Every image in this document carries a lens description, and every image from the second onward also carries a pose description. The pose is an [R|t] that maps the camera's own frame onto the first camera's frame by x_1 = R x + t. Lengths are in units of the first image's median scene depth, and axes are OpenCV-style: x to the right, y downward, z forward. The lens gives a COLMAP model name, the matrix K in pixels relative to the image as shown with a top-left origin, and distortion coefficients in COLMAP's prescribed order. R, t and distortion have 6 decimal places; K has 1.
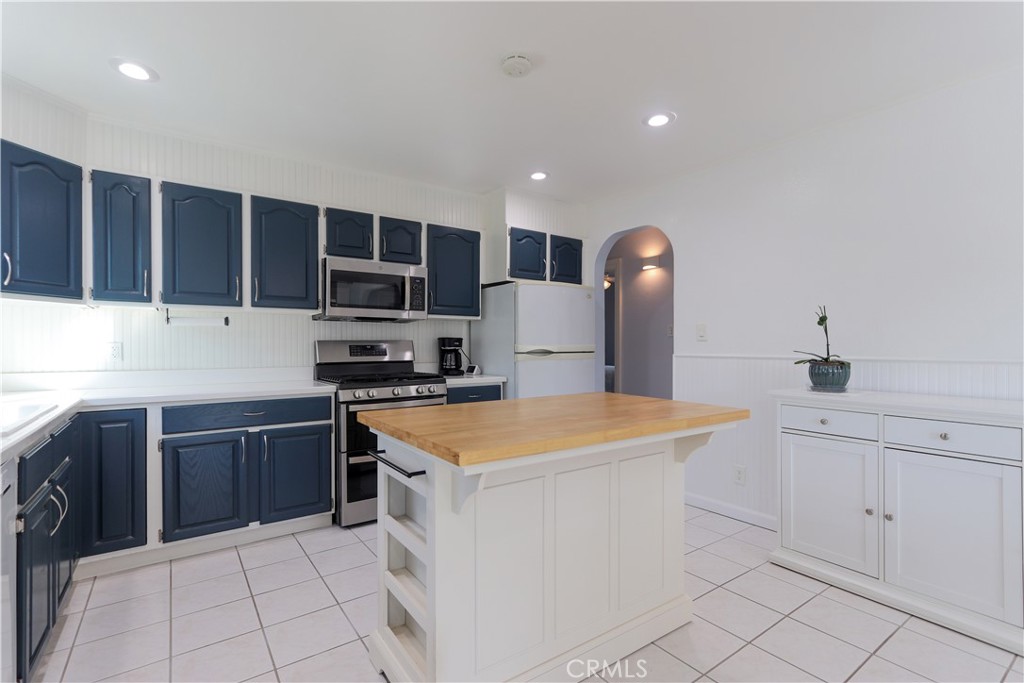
lens RADIAL K [[488.3, 0, 513.0], [0, 488.3, 345.1], [0, 0, 1]] dist [0.000202, -0.000201]
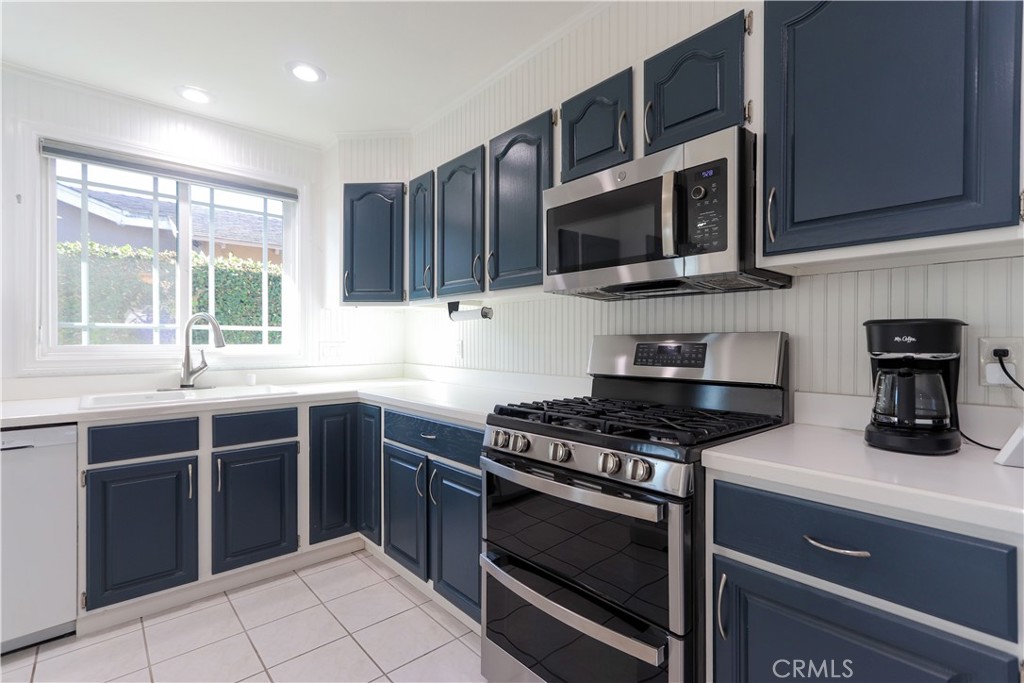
lens RADIAL K [[463.5, 0, 534.4], [0, 463.5, 341.4], [0, 0, 1]] dist [-0.001664, -0.000209]
pose [[0.128722, -0.000617, -0.991681, 0.141617], [0.001927, 0.999998, -0.000373, -0.002206], [0.991679, -0.001863, 0.128723, 0.826277]]
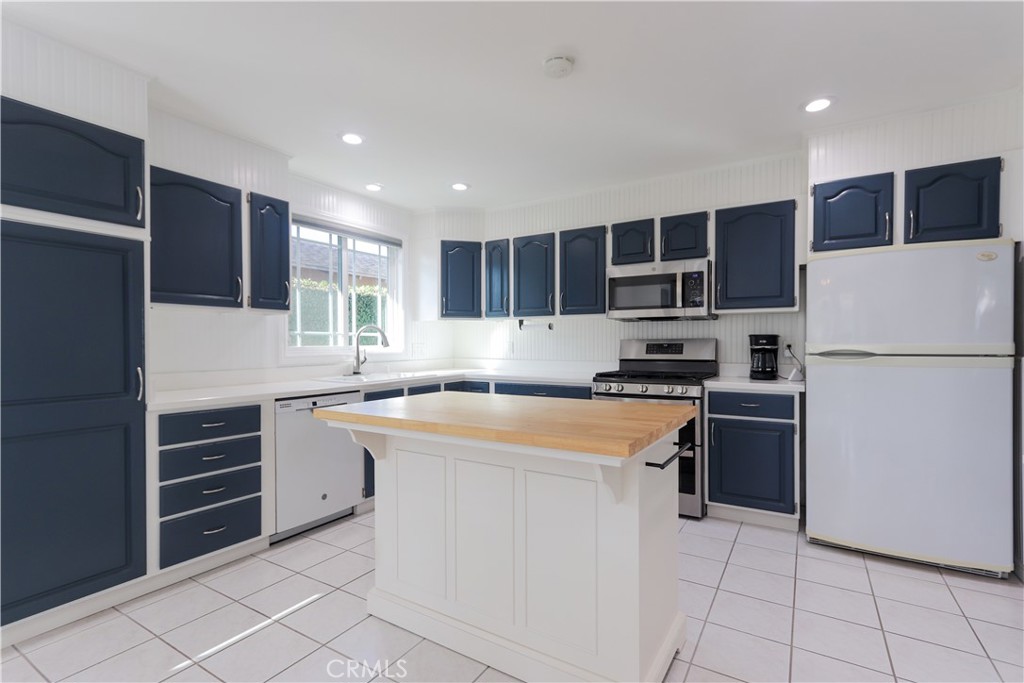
lens RADIAL K [[460.5, 0, 516.9], [0, 460.5, 347.2], [0, 0, 1]] dist [-0.018713, -0.000049]
pose [[0.389197, 0.009293, -0.921108, 0.491071], [0.005805, 0.999905, 0.012541, -0.006136], [0.921136, -0.010228, 0.389106, 0.337949]]
